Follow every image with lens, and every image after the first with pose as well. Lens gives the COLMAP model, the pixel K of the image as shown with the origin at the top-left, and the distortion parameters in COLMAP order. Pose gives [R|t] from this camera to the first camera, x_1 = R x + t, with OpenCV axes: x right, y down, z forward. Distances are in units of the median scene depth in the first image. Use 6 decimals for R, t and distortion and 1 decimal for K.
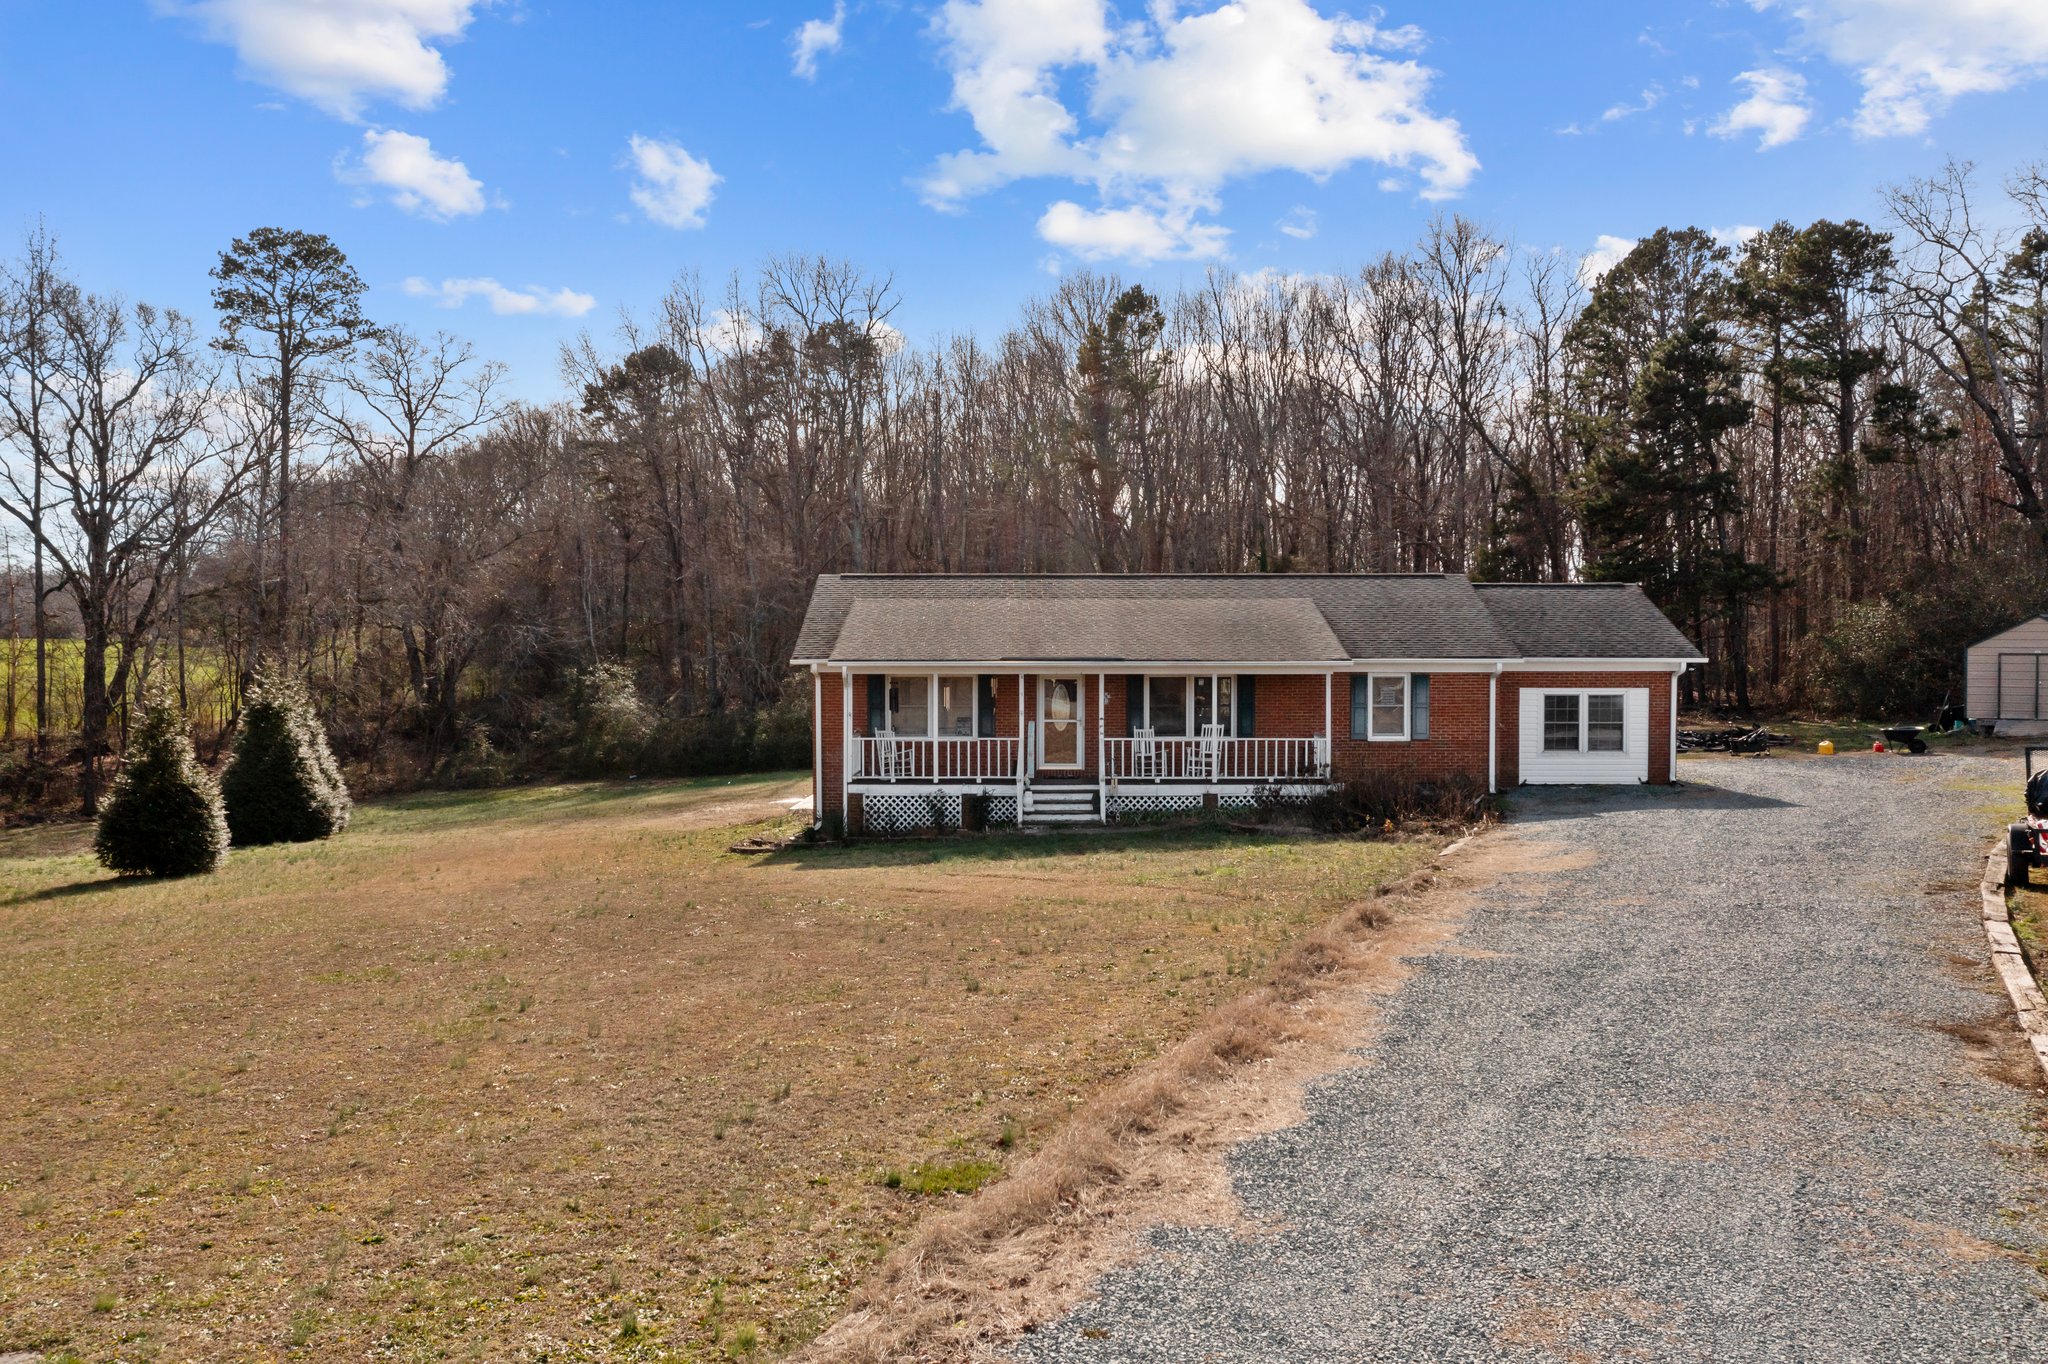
lens RADIAL K [[1636.5, 0, 1045.5], [0, 1636.5, 686.0], [0, 0, 1]] dist [0.000232, 0.008939]
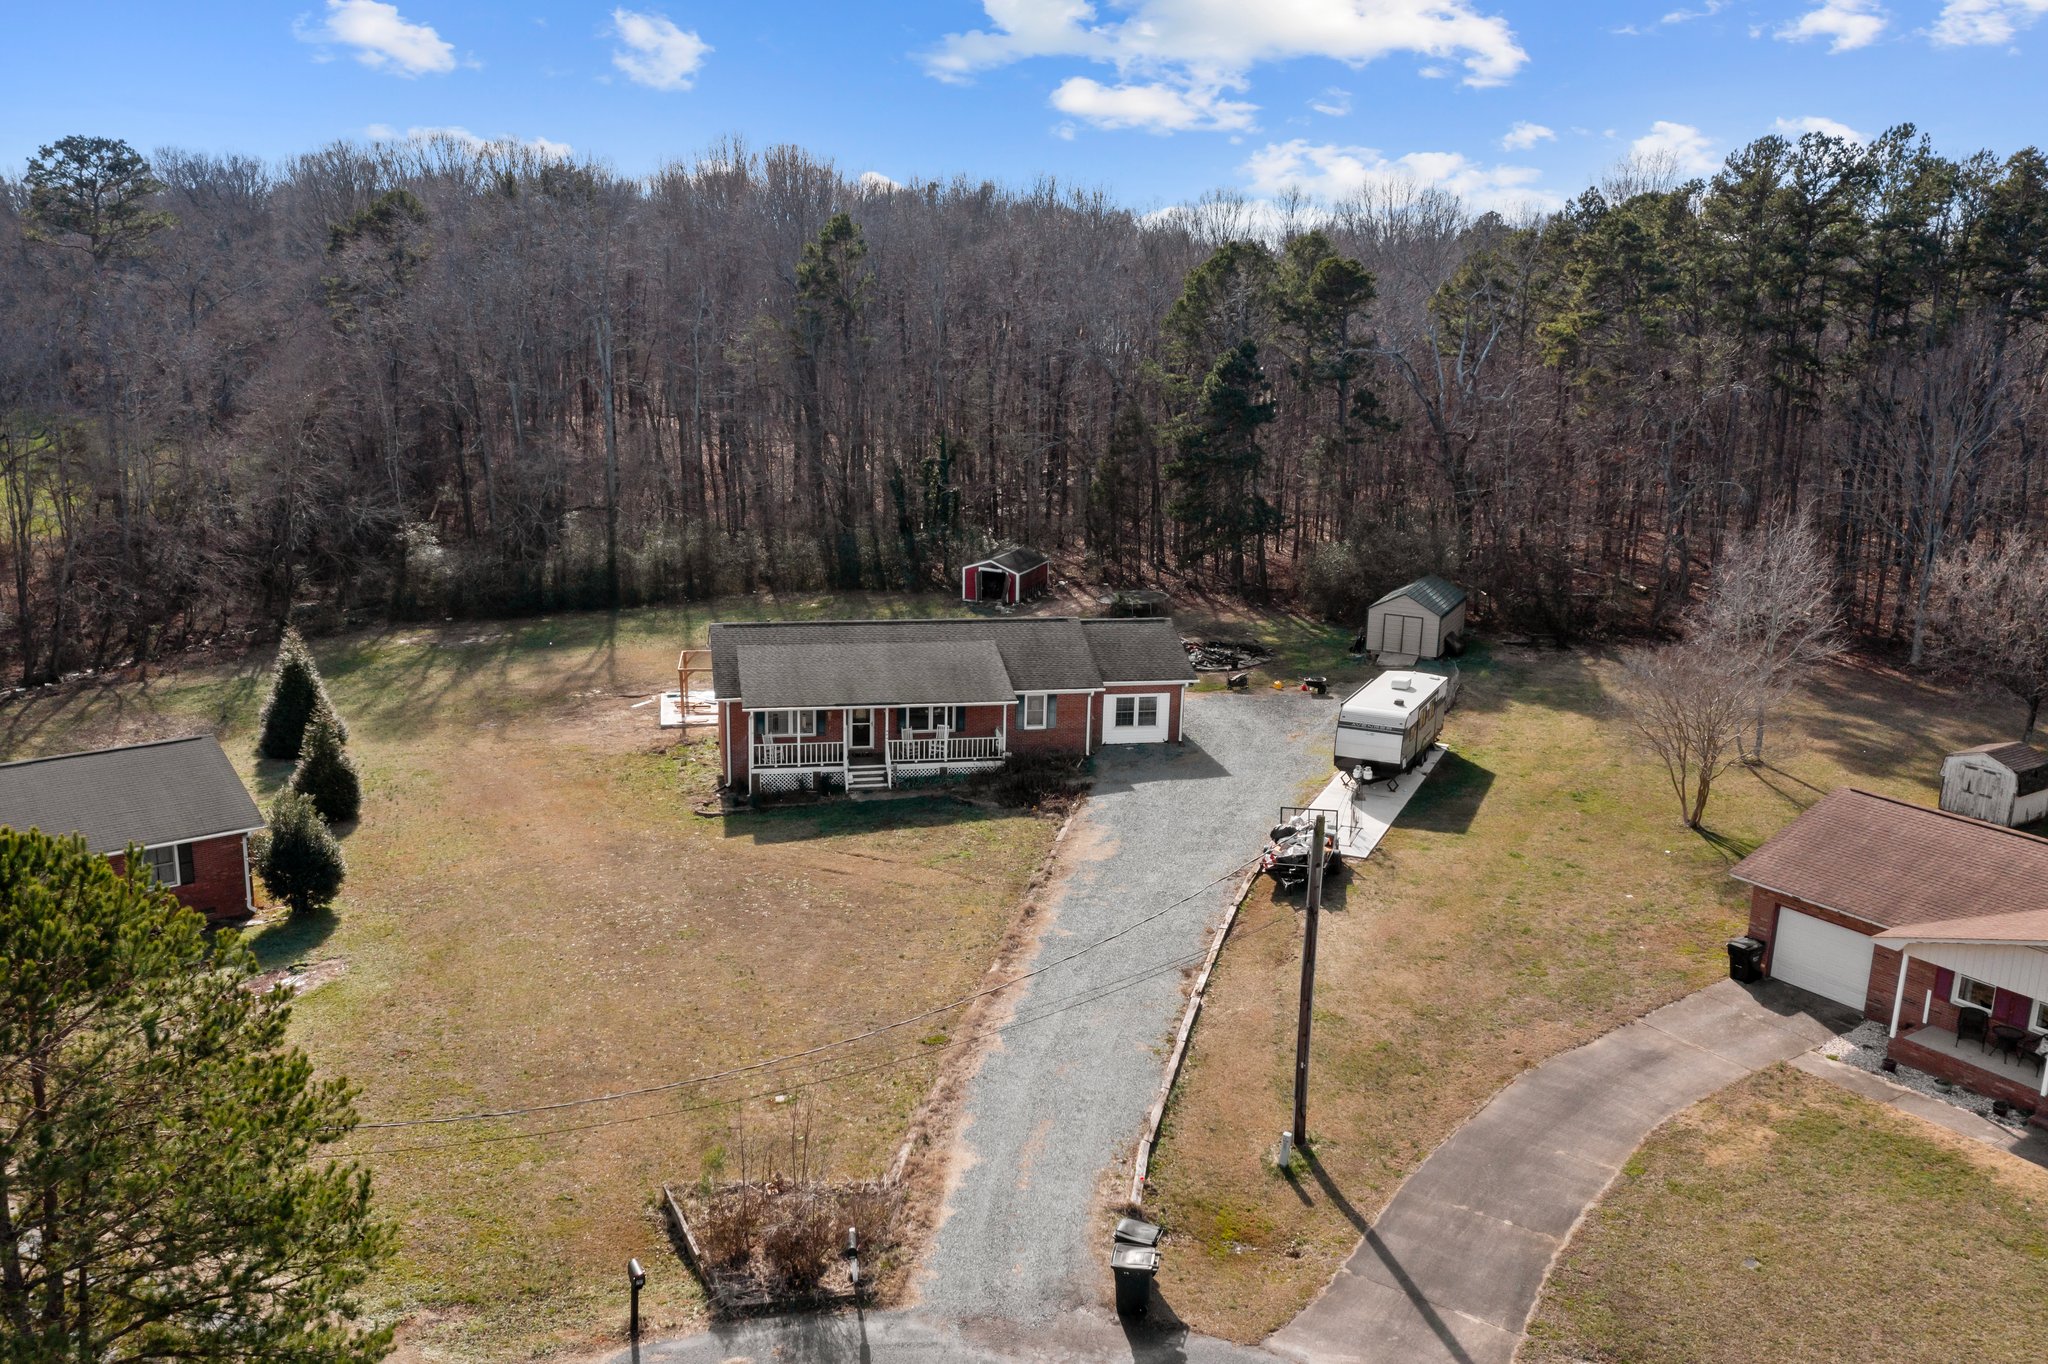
lens RADIAL K [[1636.5, 0, 1091.7], [0, 1636.5, 748.9], [0, 0, 1]] dist [0.000232, 0.008939]
pose [[0.970549, -0.028774, 0.239180, -0.181050], [-0.031248, 0.969416, 0.243425, -0.408356], [-0.238869, -0.243730, 0.939967, -0.803173]]
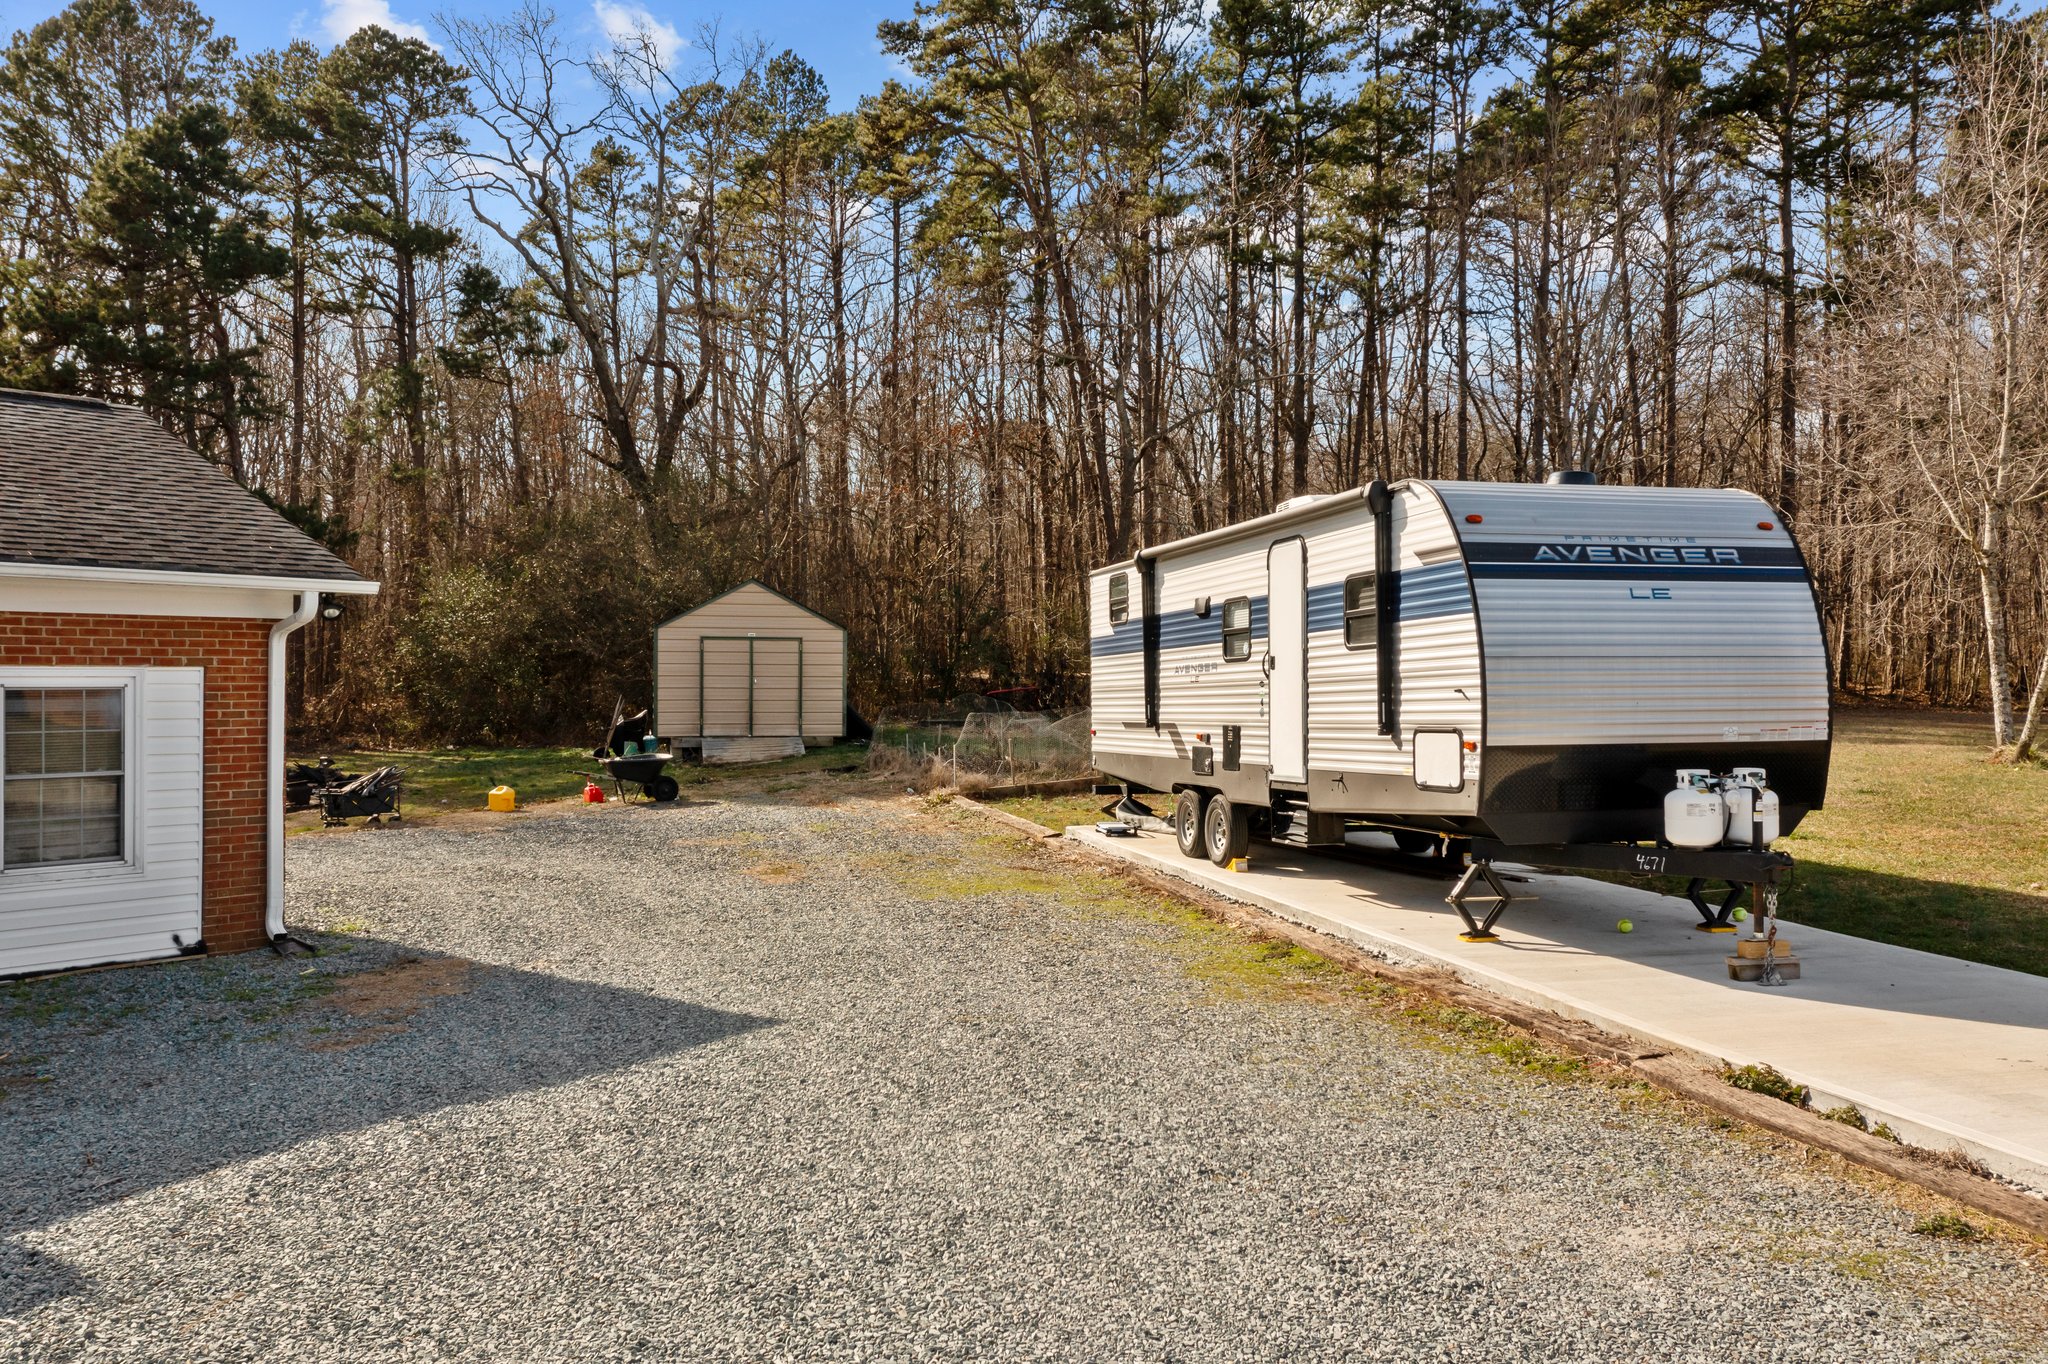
lens RADIAL K [[1636.5, 0, 1032.3], [0, 1636.5, 681.6], [0, 0, 1]] dist [0.000232, 0.008939]
pose [[0.635486, -0.000592, 0.772112, 0.222337], [0.015296, 0.999813, -0.011823, 0.011195], [-0.771961, 0.019323, 0.635376, 0.672546]]
